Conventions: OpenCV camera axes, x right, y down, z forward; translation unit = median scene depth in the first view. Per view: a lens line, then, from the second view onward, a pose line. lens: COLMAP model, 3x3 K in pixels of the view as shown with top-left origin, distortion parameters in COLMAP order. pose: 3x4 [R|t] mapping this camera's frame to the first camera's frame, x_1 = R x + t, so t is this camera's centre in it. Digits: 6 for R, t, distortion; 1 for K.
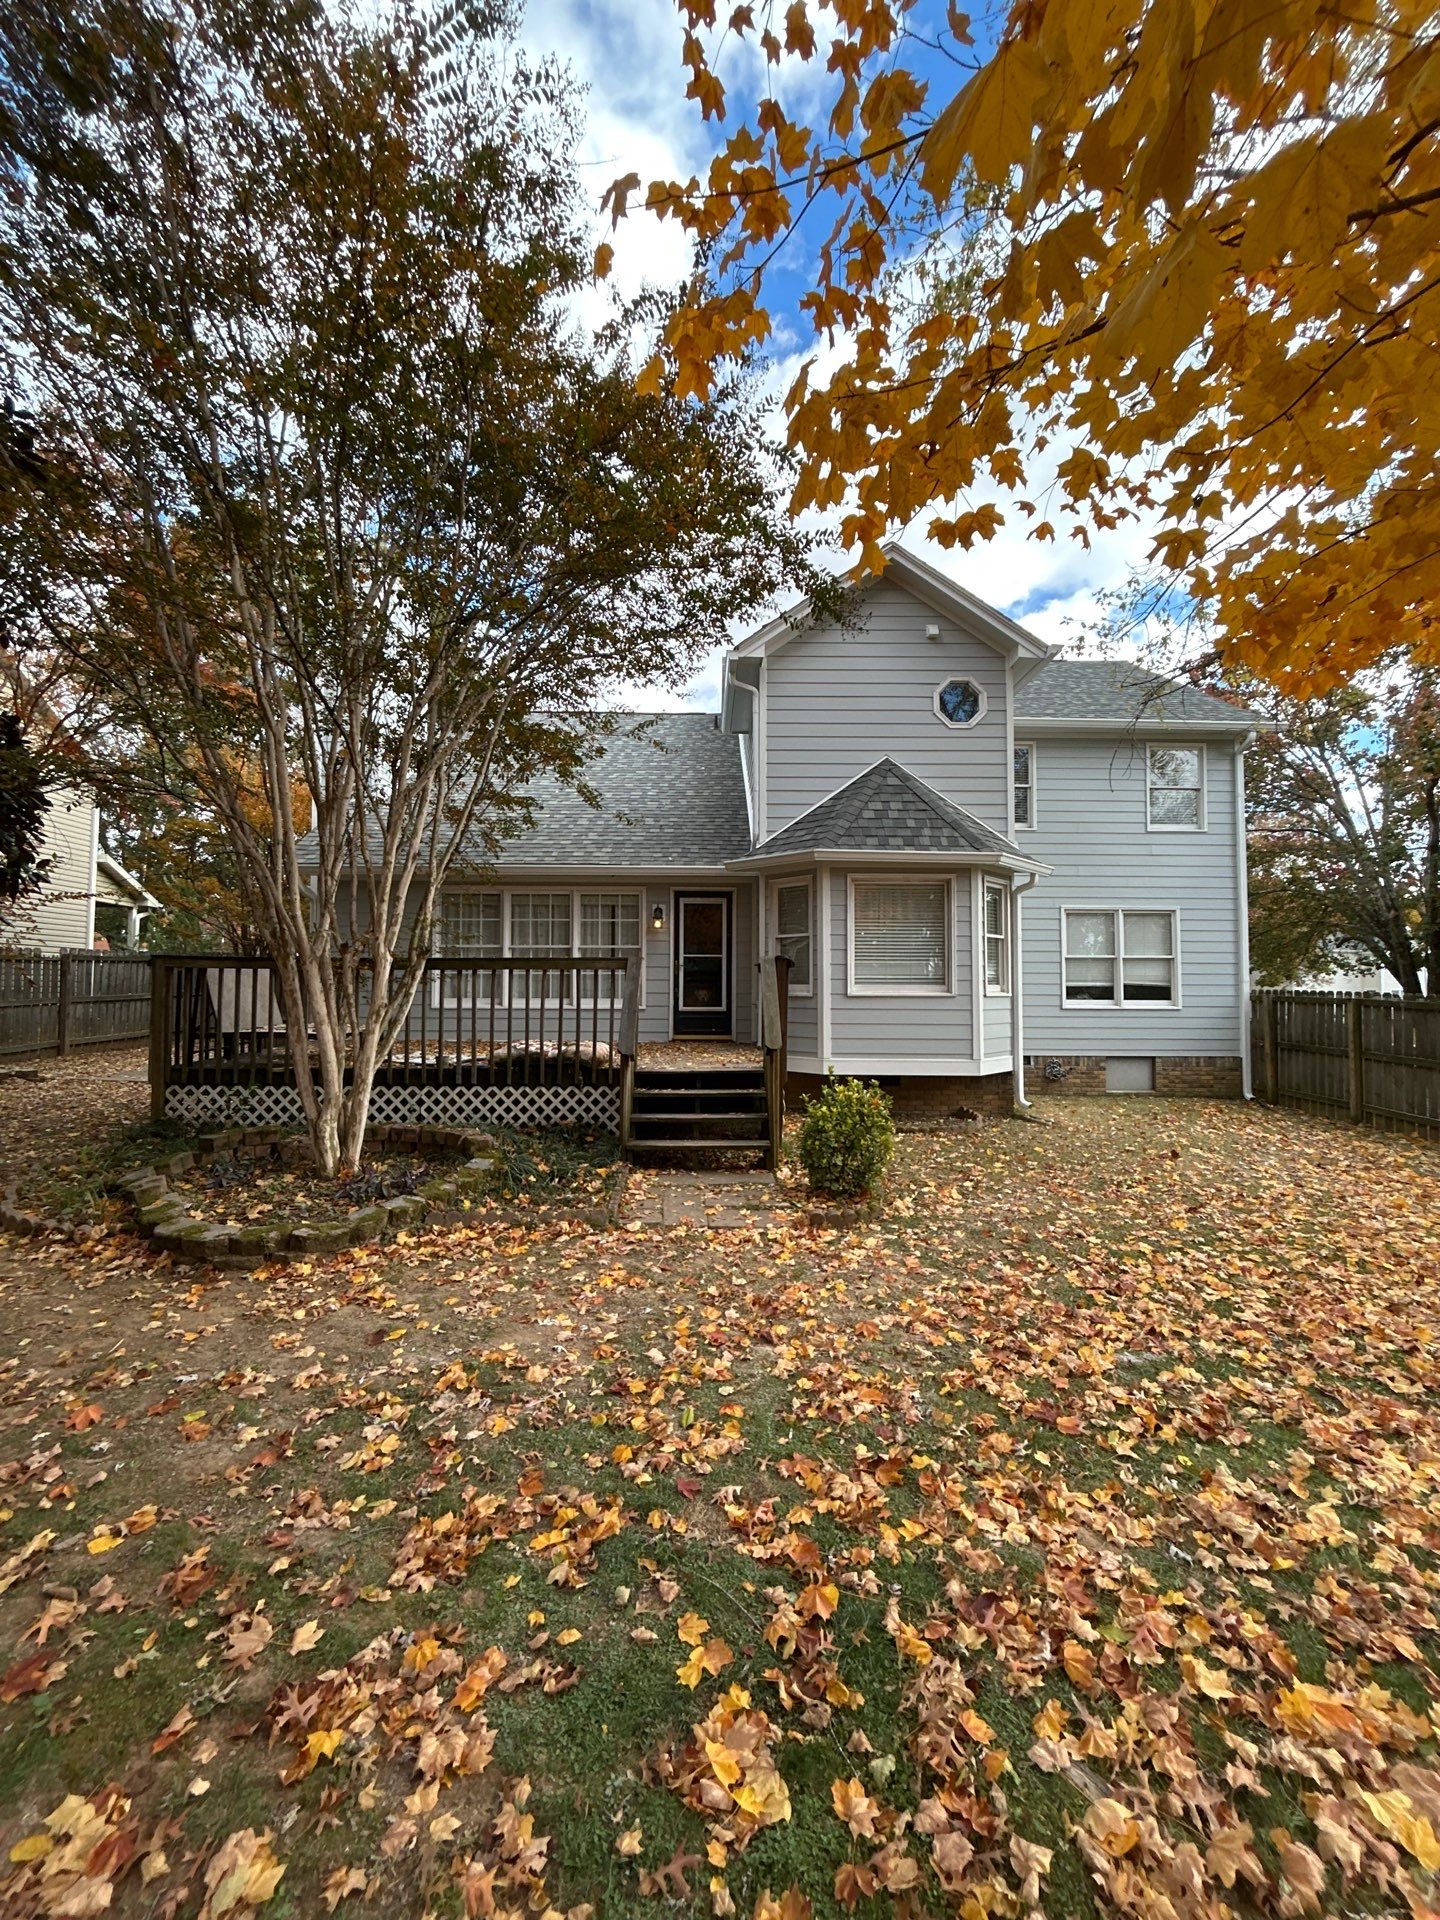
lens RADIAL K [[769.6, 0, 722.0], [0, 769.6, 960.5], [0, 0, 1]] dist [0.000669, -0.000003]
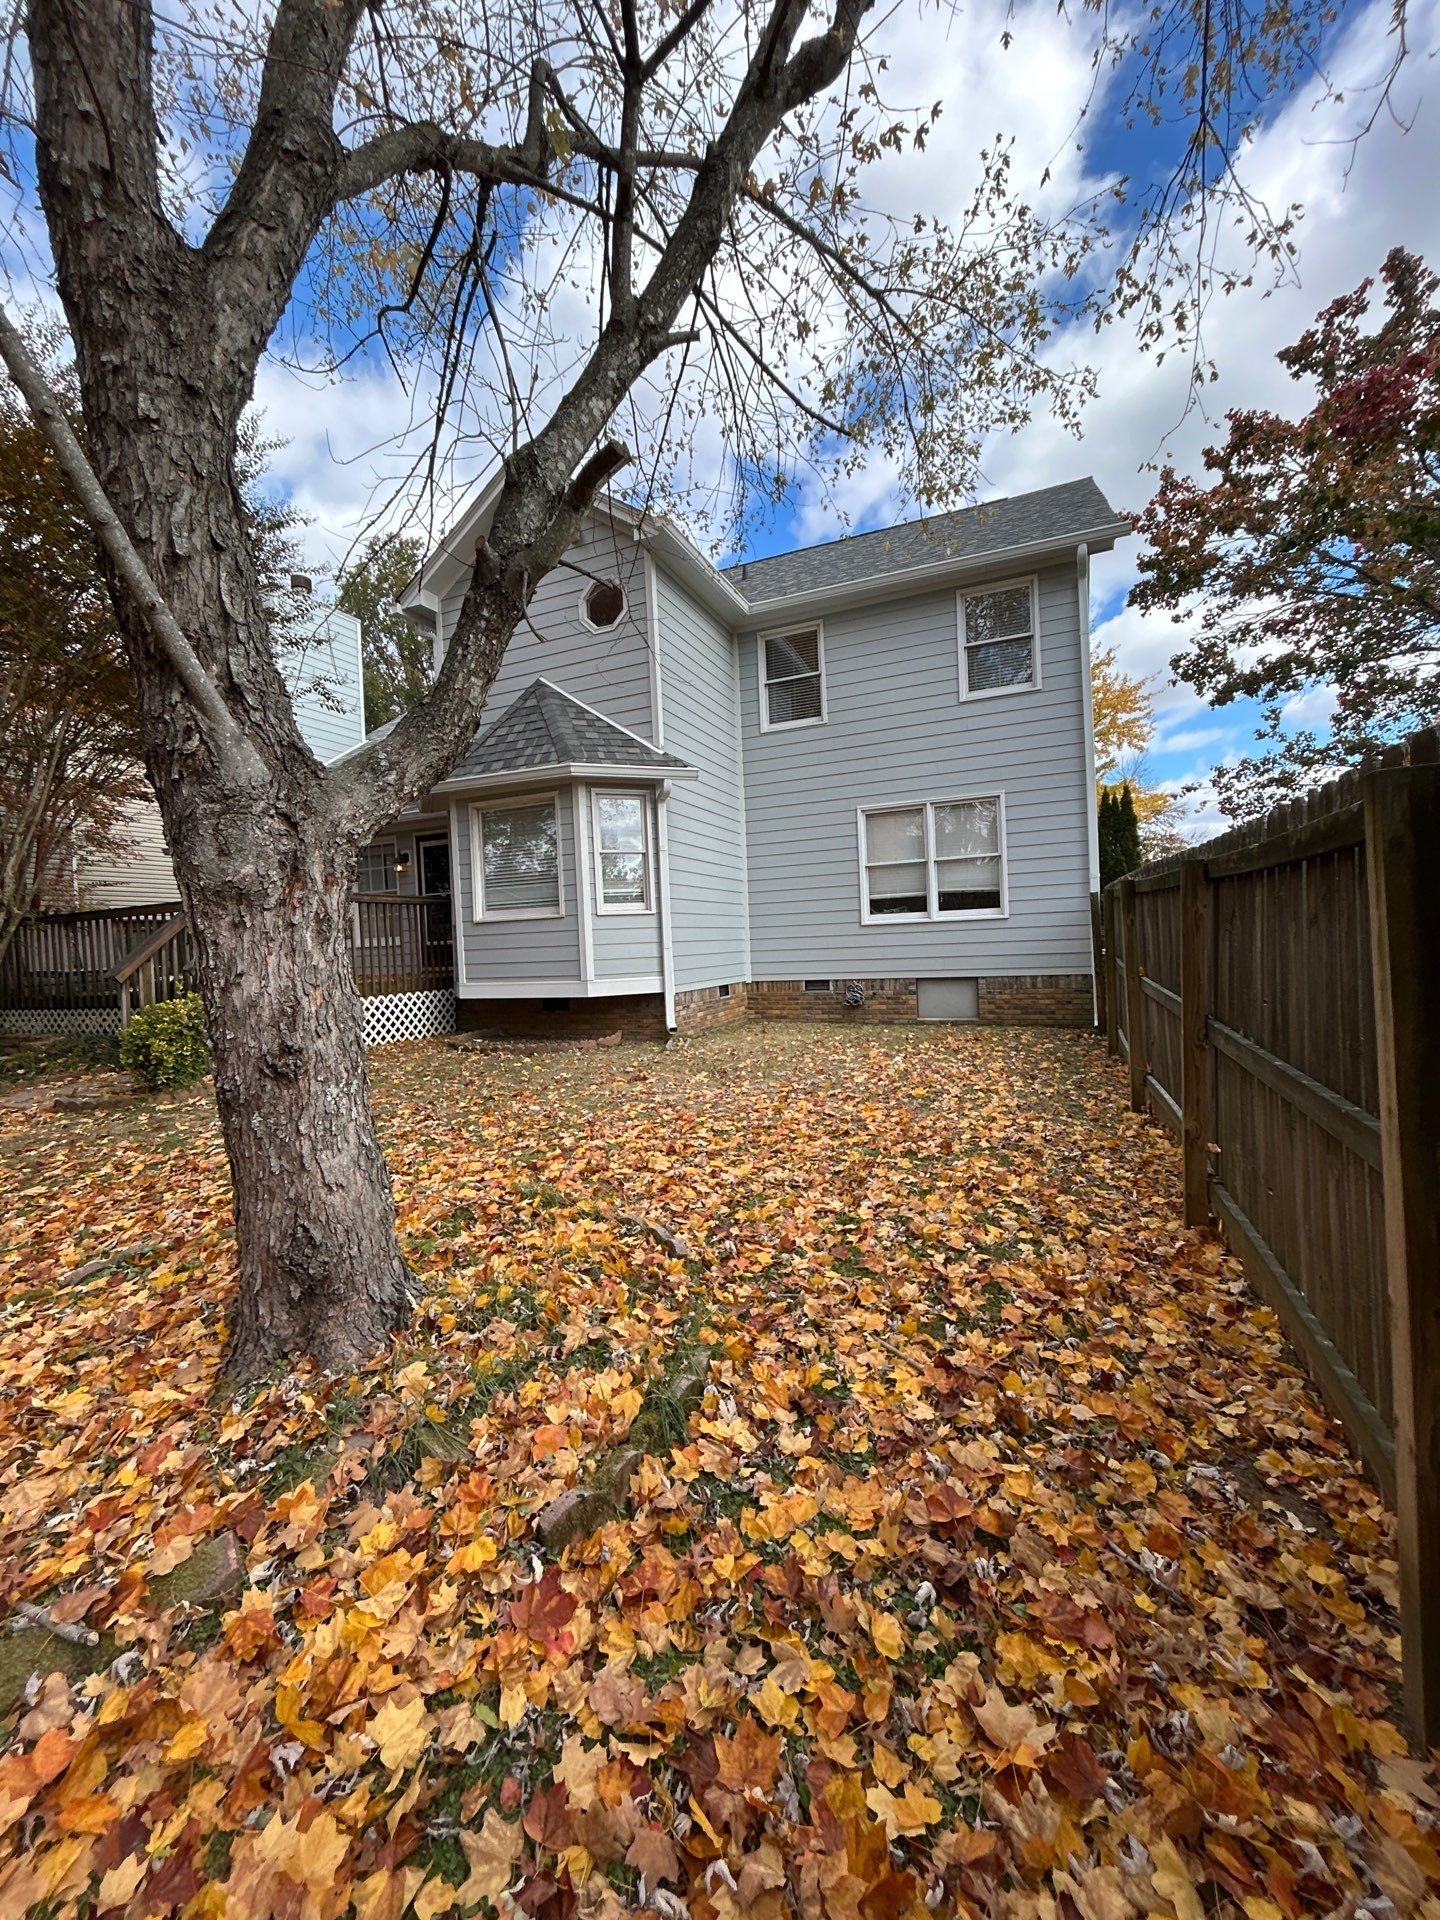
lens RADIAL K [[769.6, 0, 720.7], [0, 769.6, 957.3], [0, 0, 1]] dist [0.000669, -0.000003]
pose [[0.910021, -0.033716, -0.413189, 0.652224], [0.061048, 0.996720, 0.053122, 0.042573], [0.410043, -0.073567, 0.909094, 0.134377]]
